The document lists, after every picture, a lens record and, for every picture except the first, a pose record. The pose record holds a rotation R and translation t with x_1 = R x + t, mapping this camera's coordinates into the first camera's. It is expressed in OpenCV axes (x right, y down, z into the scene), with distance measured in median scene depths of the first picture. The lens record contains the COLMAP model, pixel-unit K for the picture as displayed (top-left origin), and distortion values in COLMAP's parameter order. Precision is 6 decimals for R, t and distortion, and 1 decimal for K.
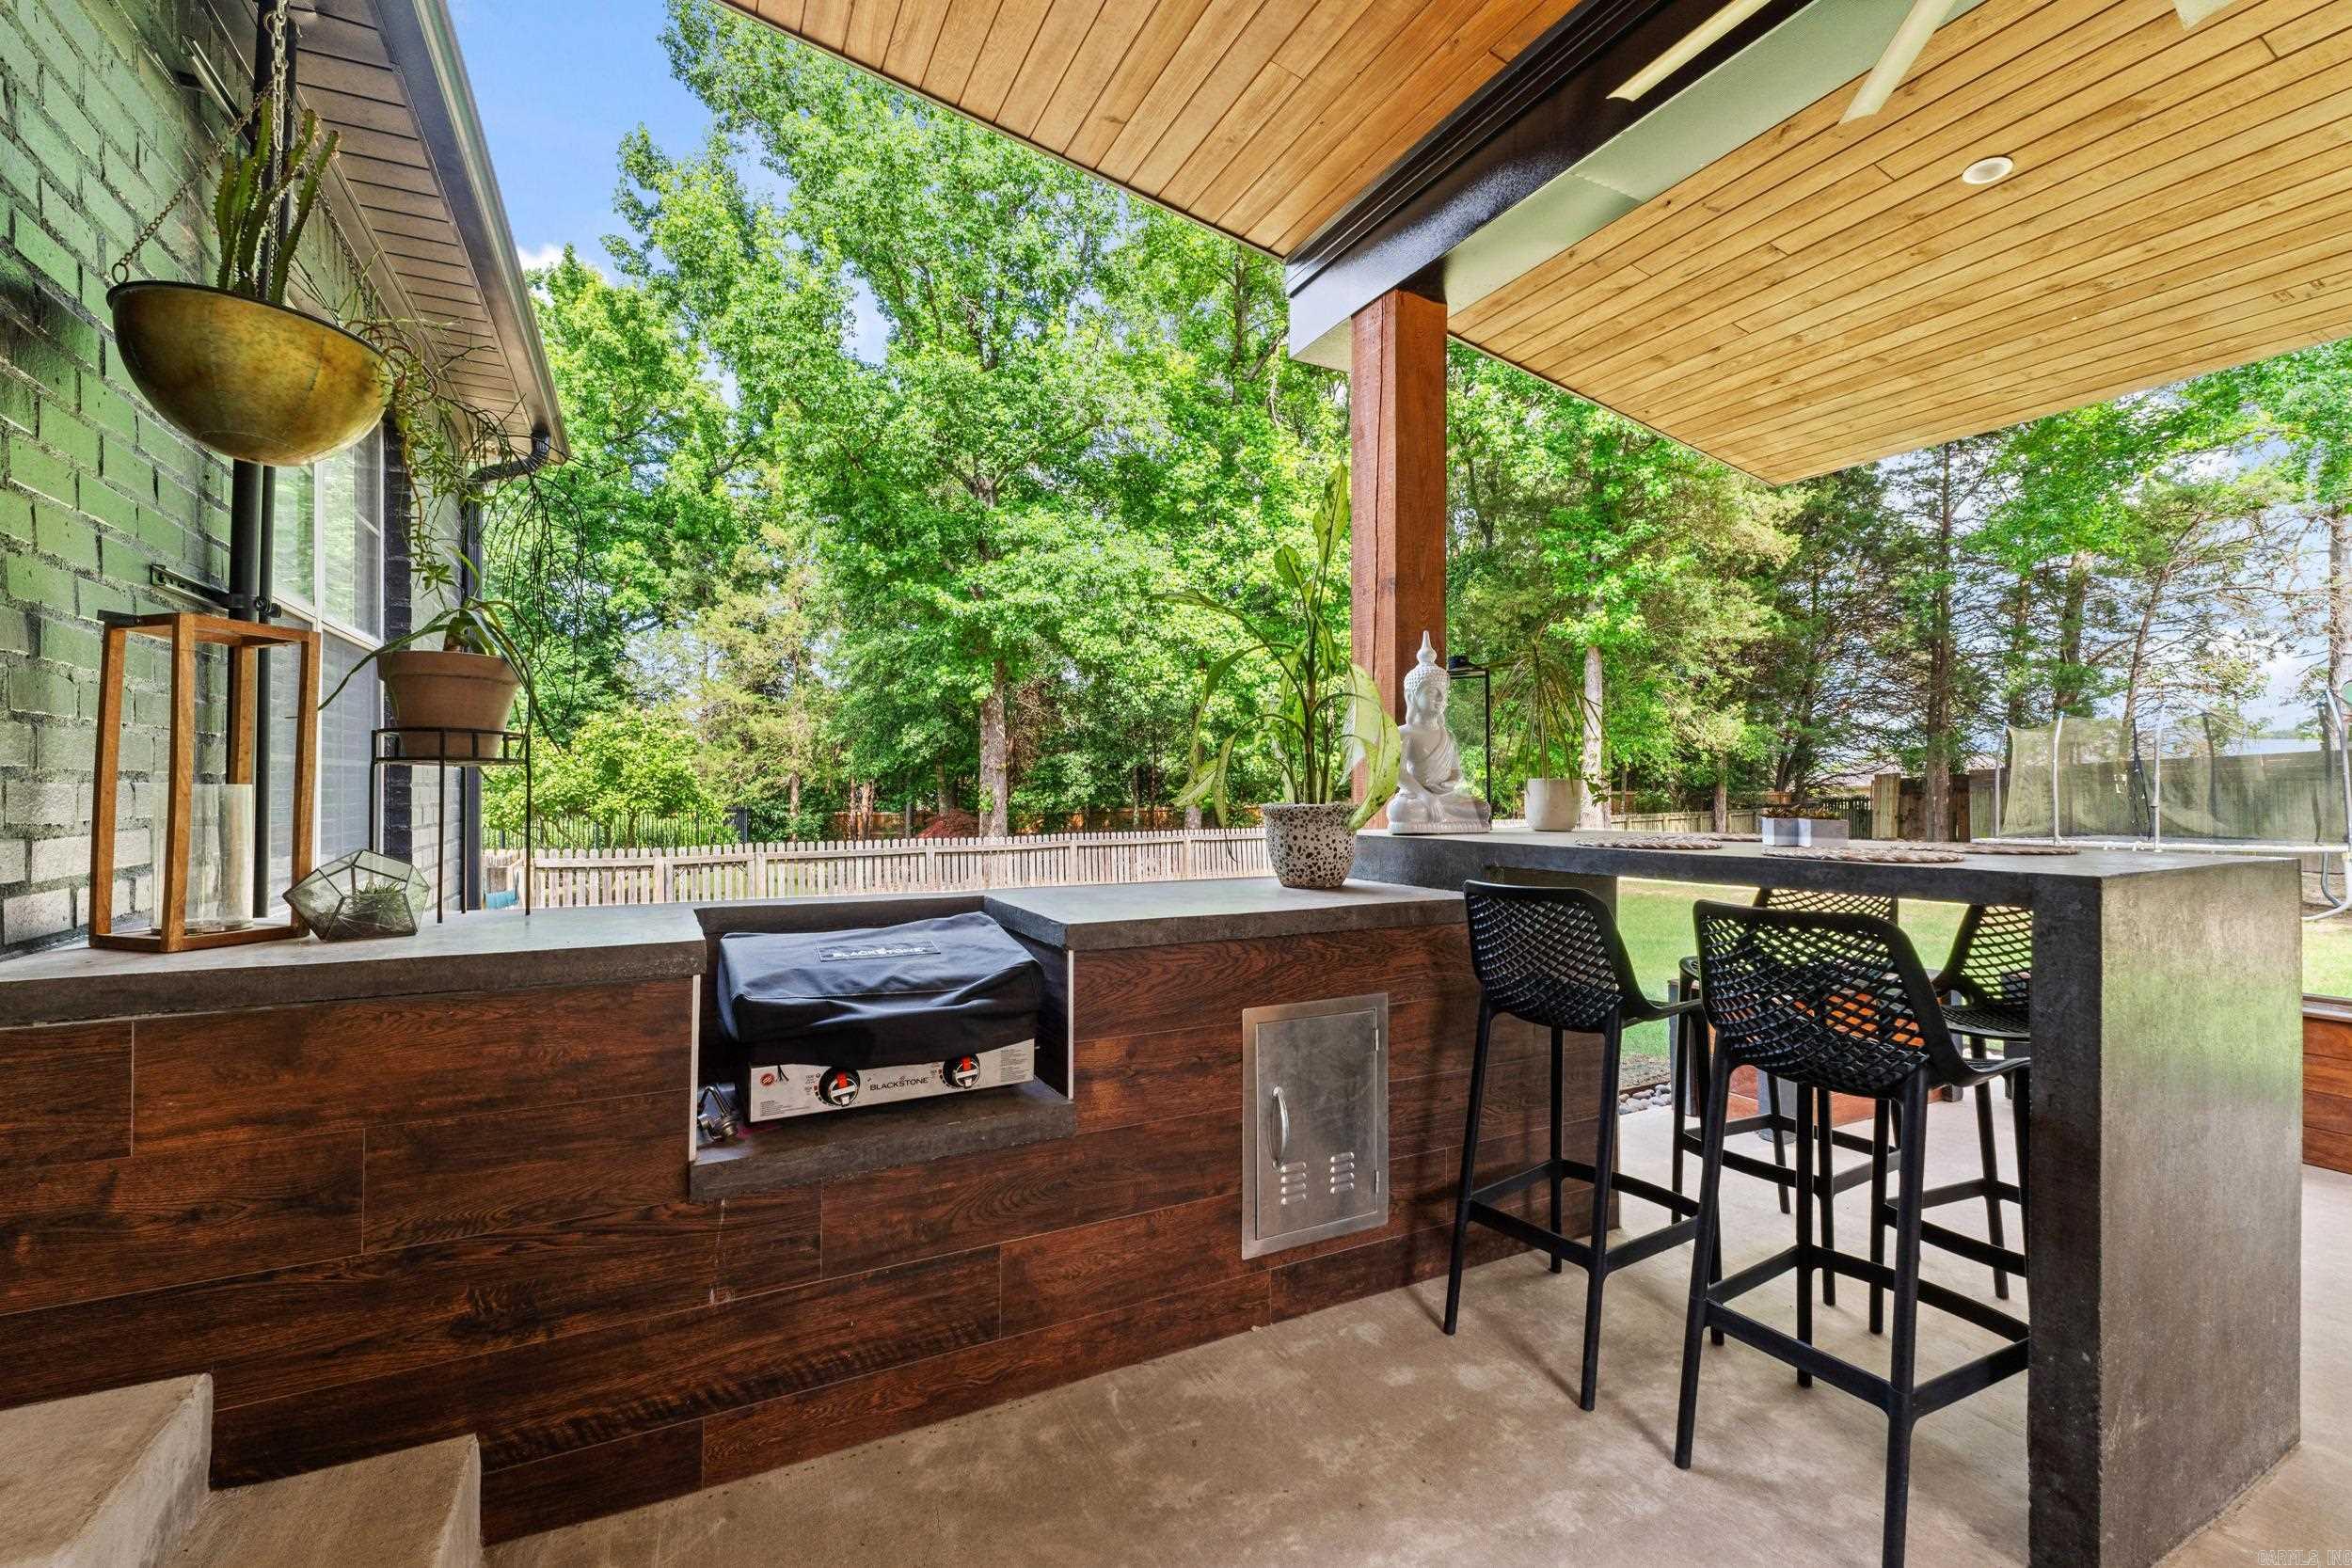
lens RADIAL K [[1002.5, 0, 1199.1], [0, 1002.5, 787.2], [0, 0, 1]] dist [0.000972, -0.001547]
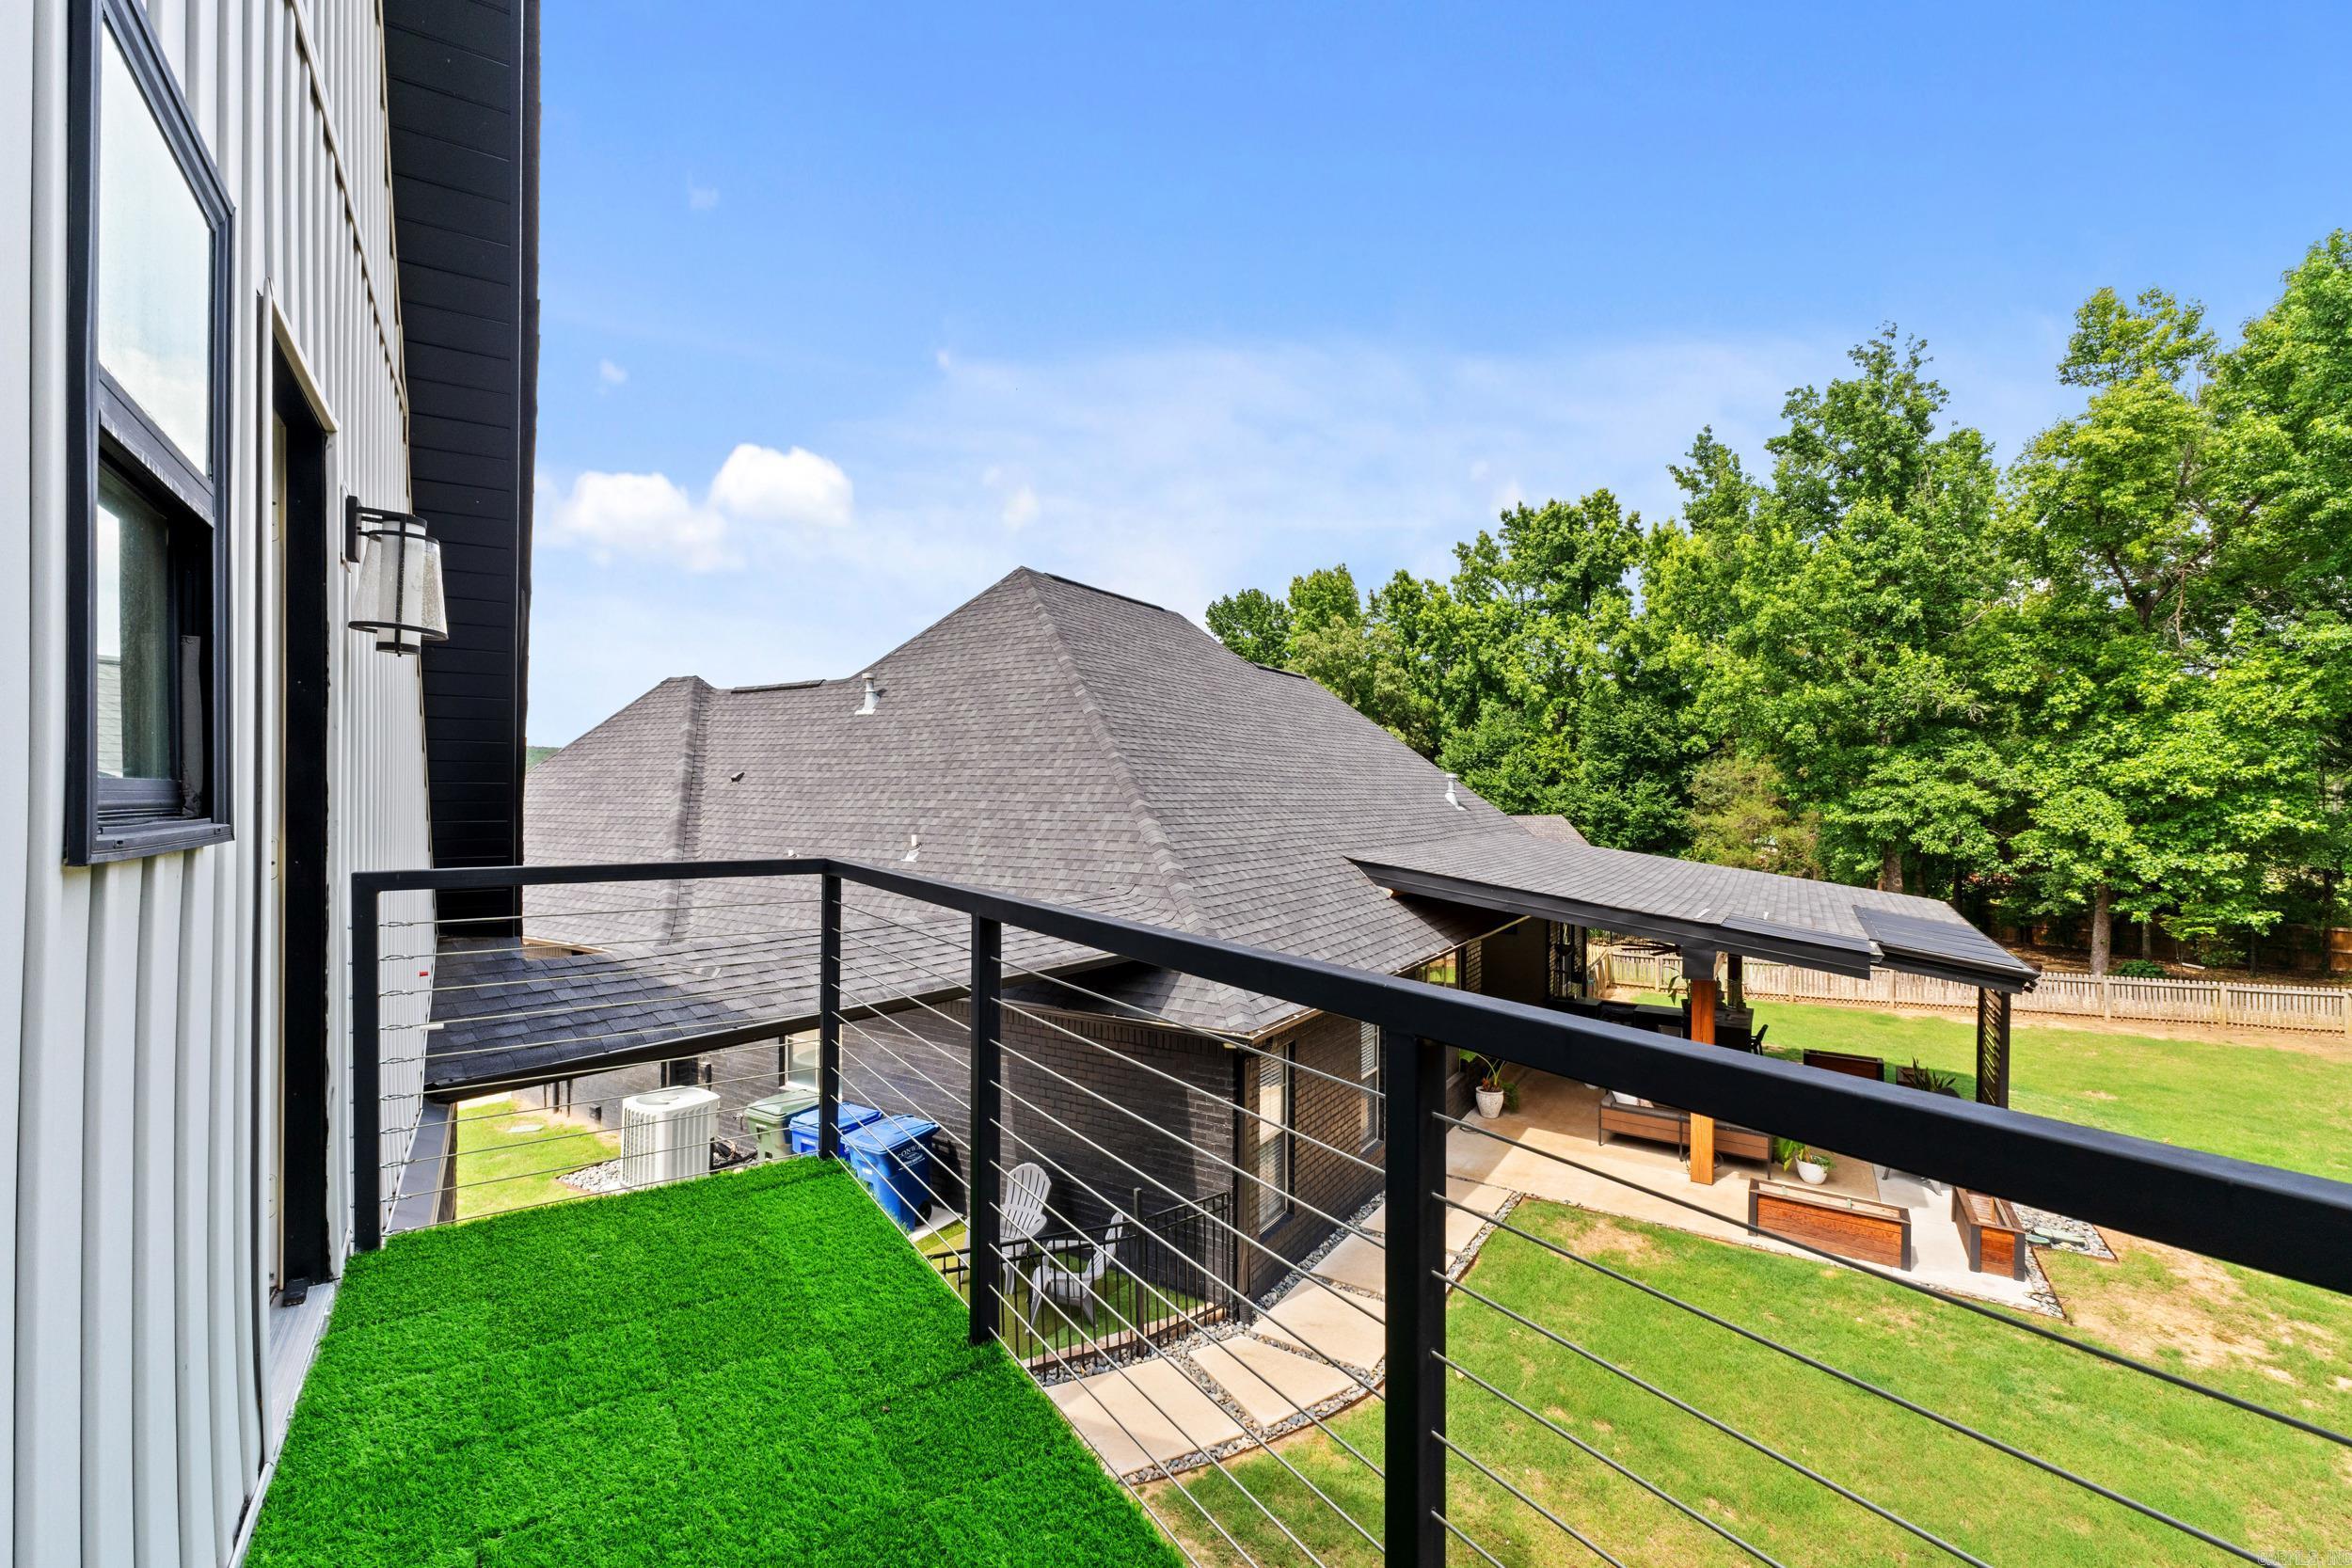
lens RADIAL K [[1002.5, 0, 1151.6], [0, 1002.5, 783.5], [0, 0, 1]] dist [0.000972, -0.001547]
pose [[0.486478, 0.000768, -0.873693, 0.432511], [-0.003620, 0.999993, -0.001136, -0.146389], [0.873686, 0.003715, 0.486477, -0.552962]]
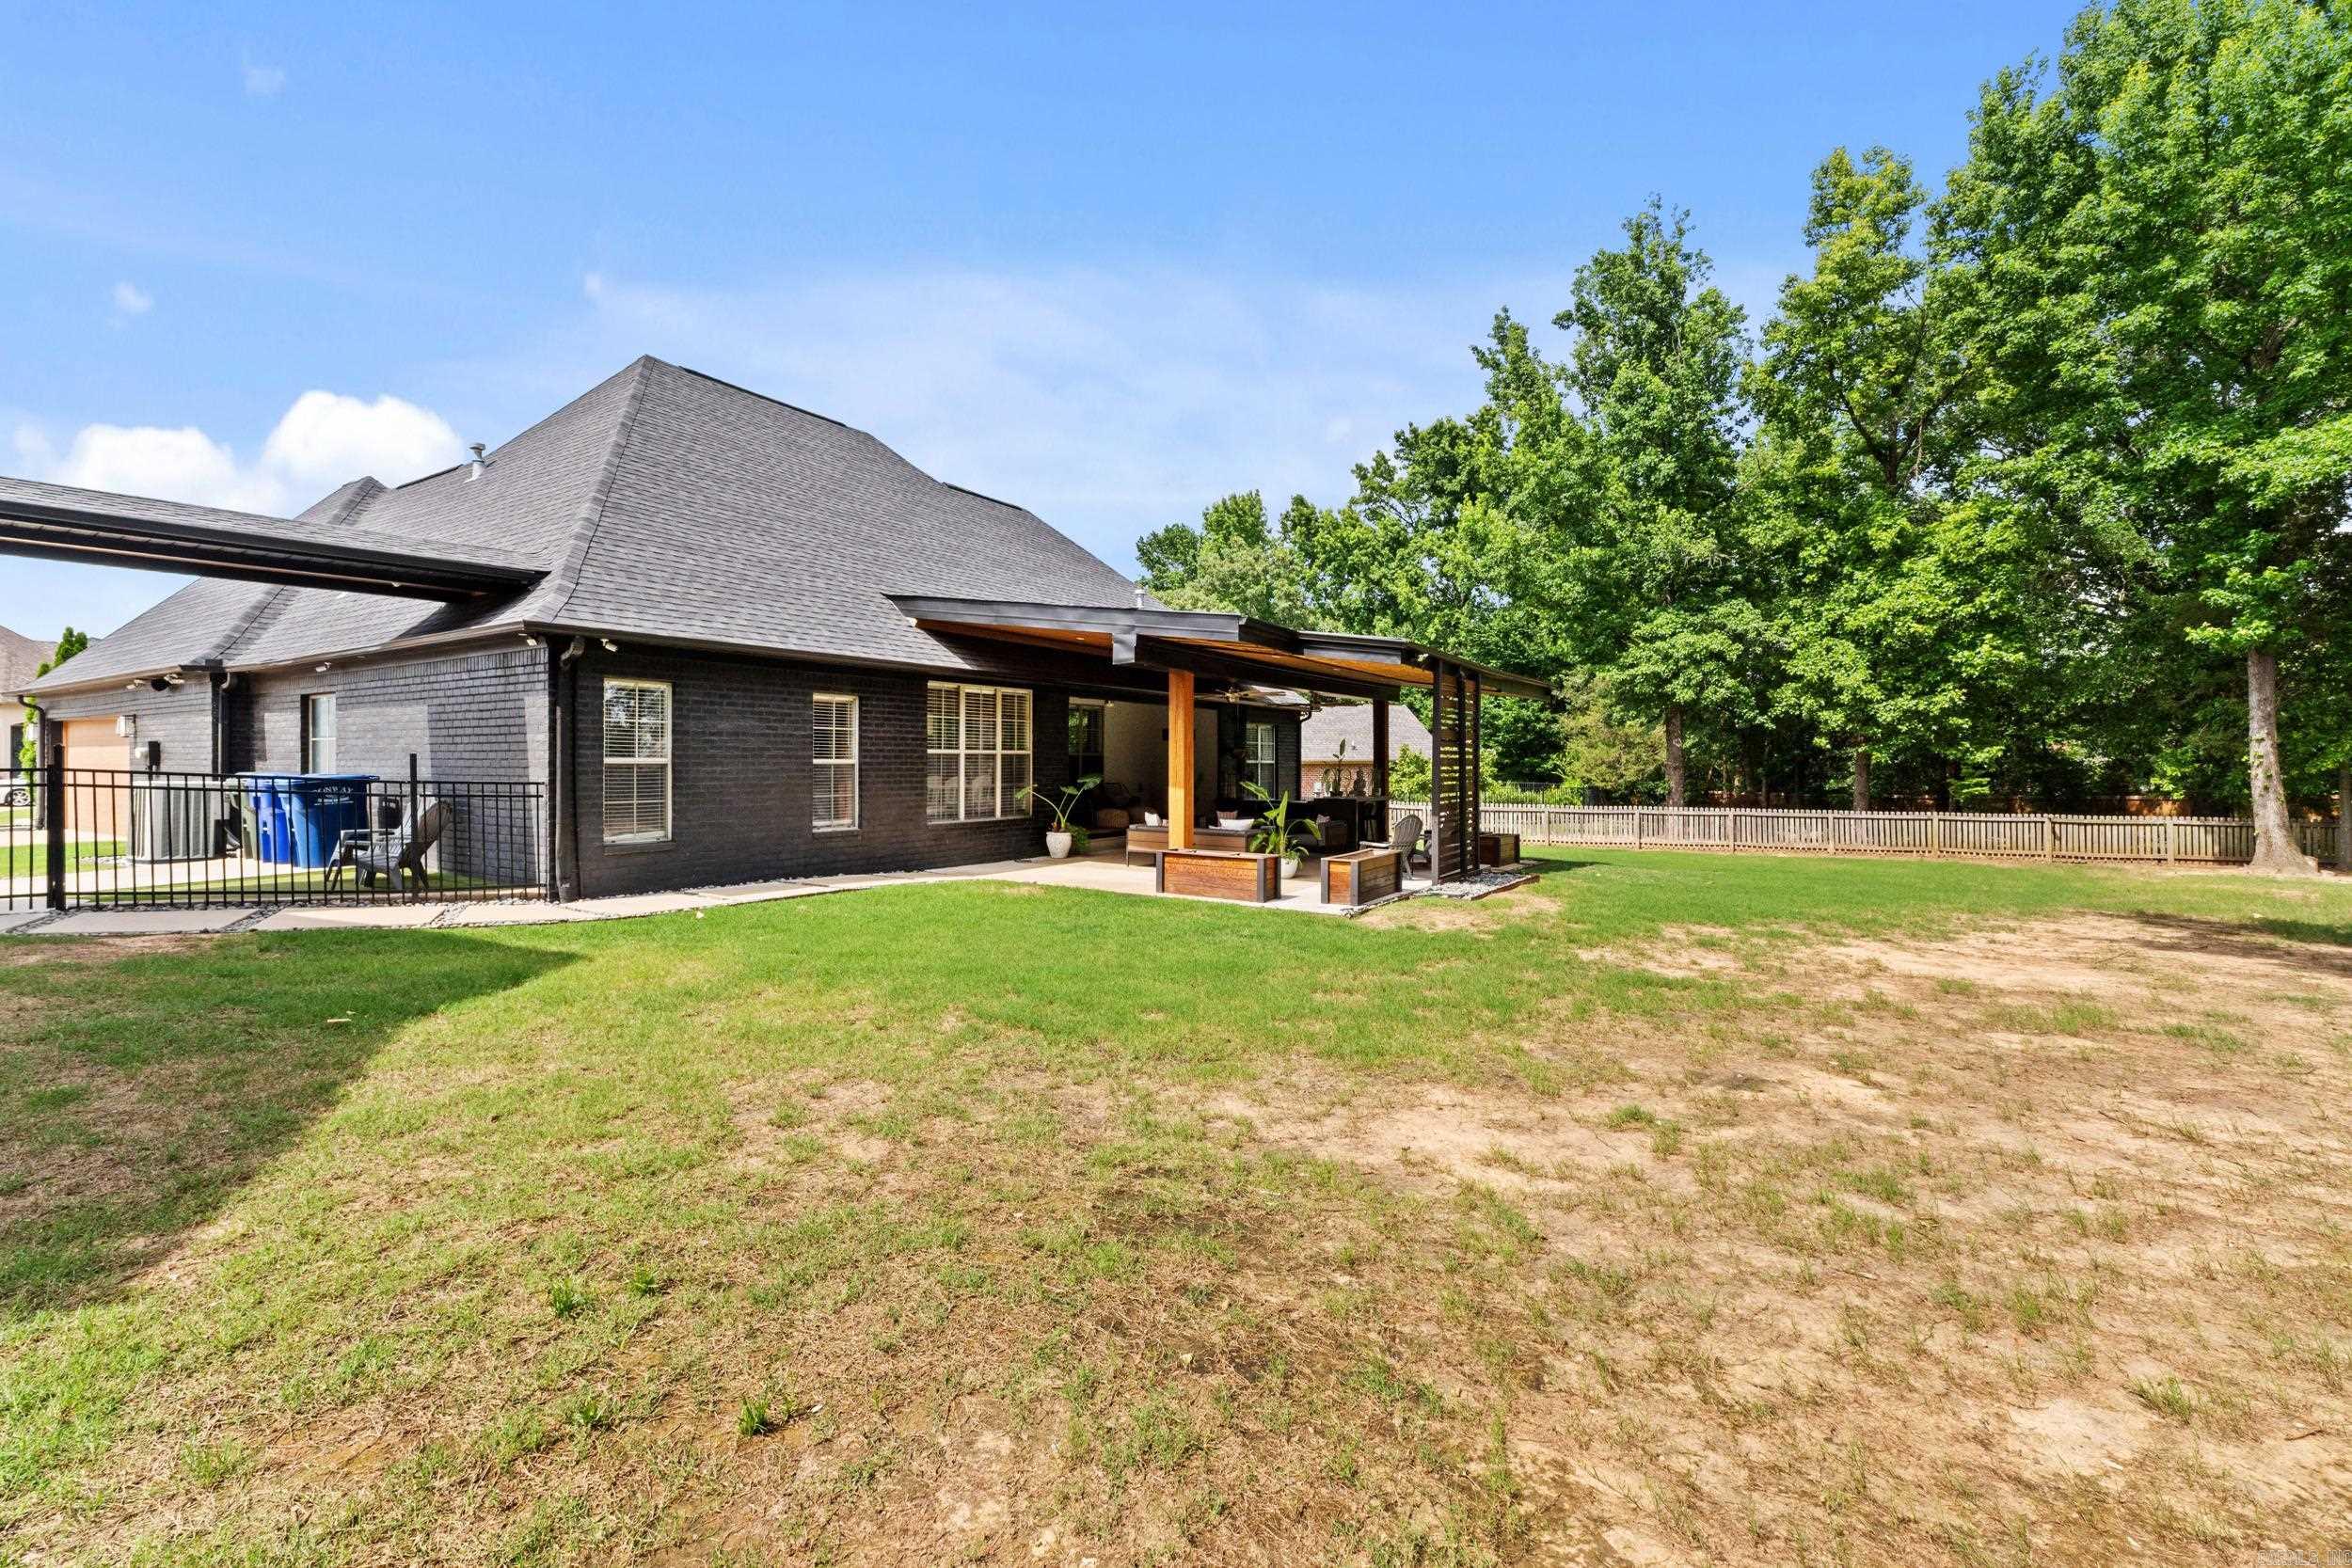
lens RADIAL K [[1002.5, 0, 1164.7], [0, 1002.5, 749.9], [0, 0, 1]] dist [0.000972, -0.001547]
pose [[0.487343, -0.007190, -0.873181, 0.576088], [-0.000100, 0.999966, -0.008289, -0.022080], [0.873211, 0.004127, 0.487326, -0.349668]]
